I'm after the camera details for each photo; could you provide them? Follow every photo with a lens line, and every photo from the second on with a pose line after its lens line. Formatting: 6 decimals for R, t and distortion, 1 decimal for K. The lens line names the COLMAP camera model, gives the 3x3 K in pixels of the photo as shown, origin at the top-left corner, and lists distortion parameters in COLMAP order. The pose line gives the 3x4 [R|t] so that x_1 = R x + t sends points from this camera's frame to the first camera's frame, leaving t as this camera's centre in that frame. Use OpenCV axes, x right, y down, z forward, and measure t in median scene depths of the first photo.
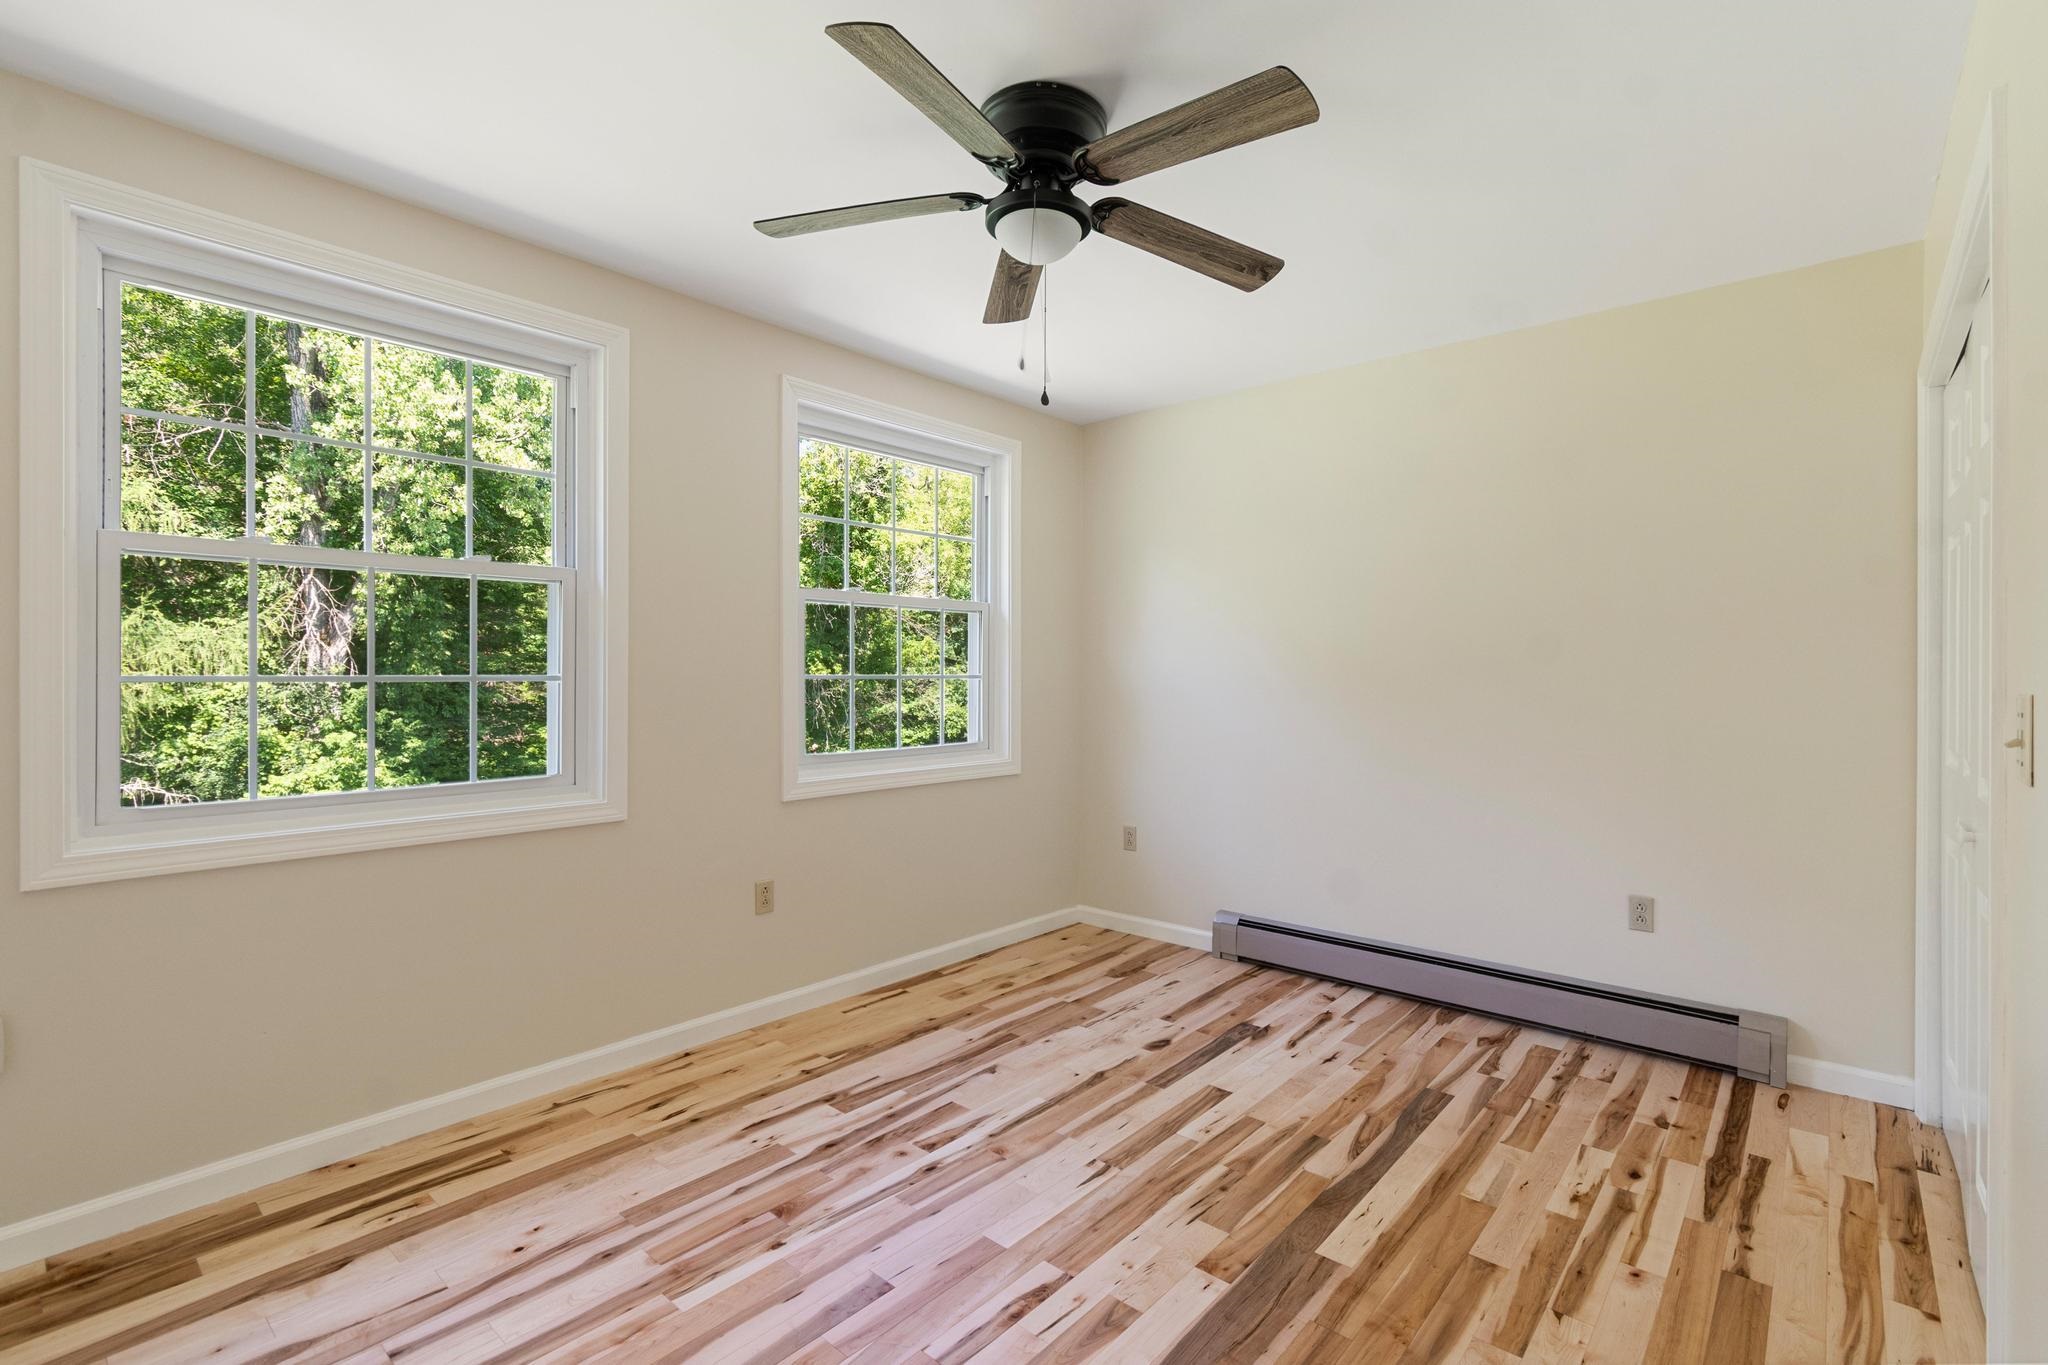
lens RADIAL K [[933.7, 0, 1051.2], [0, 933.7, 678.7], [0, 0, 1]] dist [0.001999, -0.000359]
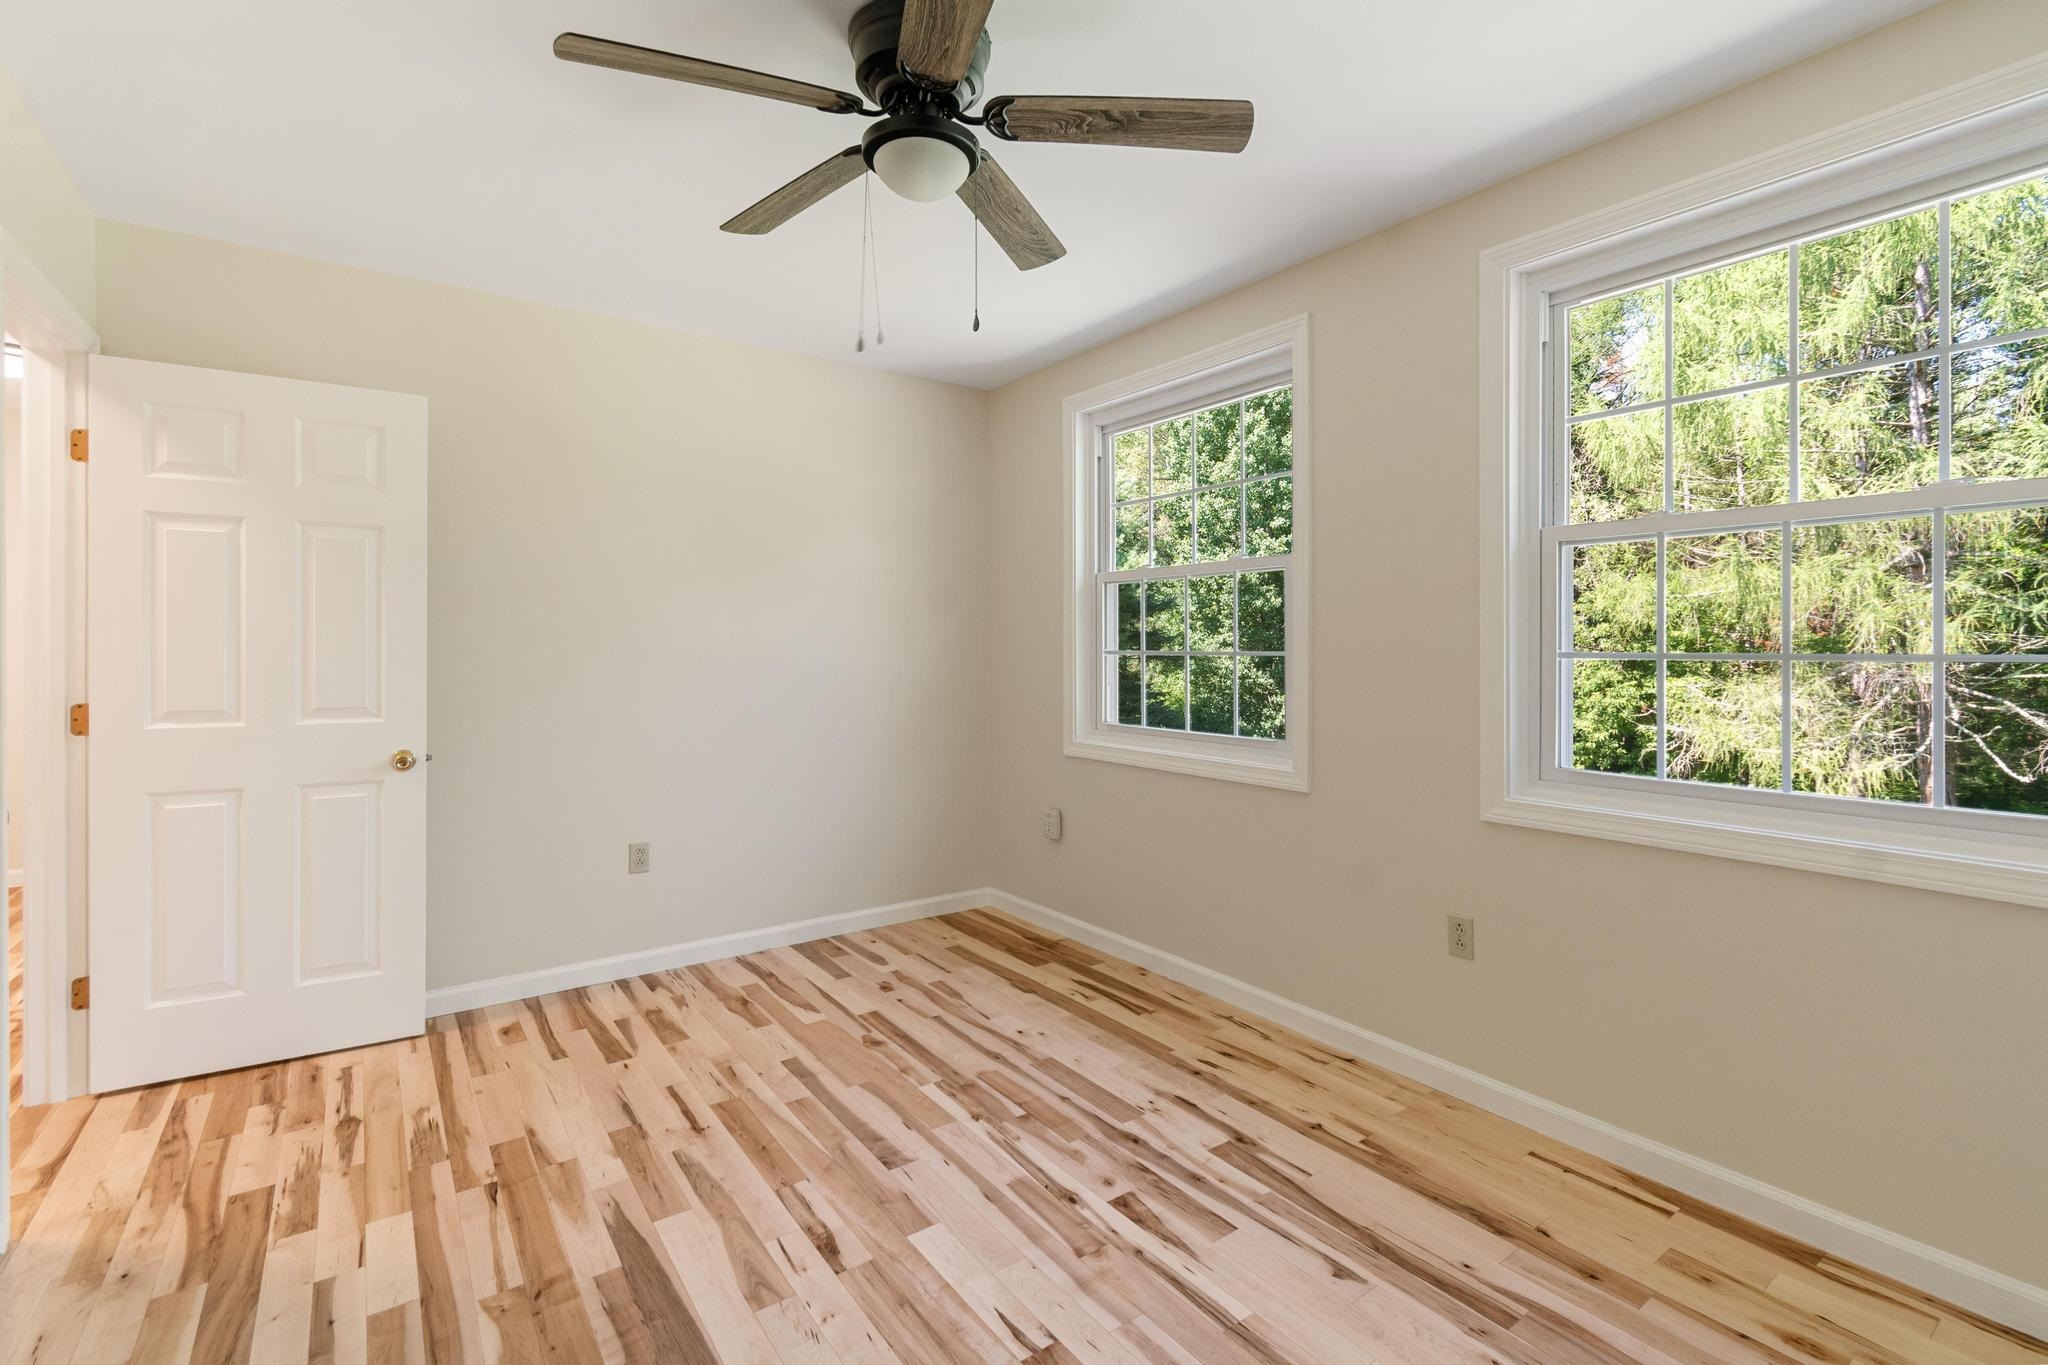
lens RADIAL K [[933.7, 0, 1051.2], [0, 933.7, 678.7], [0, 0, 1]] dist [0.001999, -0.000359]
pose [[-0.239097, 0.026942, -0.970622, 0.673621], [-0.008516, 0.999518, 0.029842, -0.004039], [0.970958, 0.015401, -0.238753, 1.086185]]
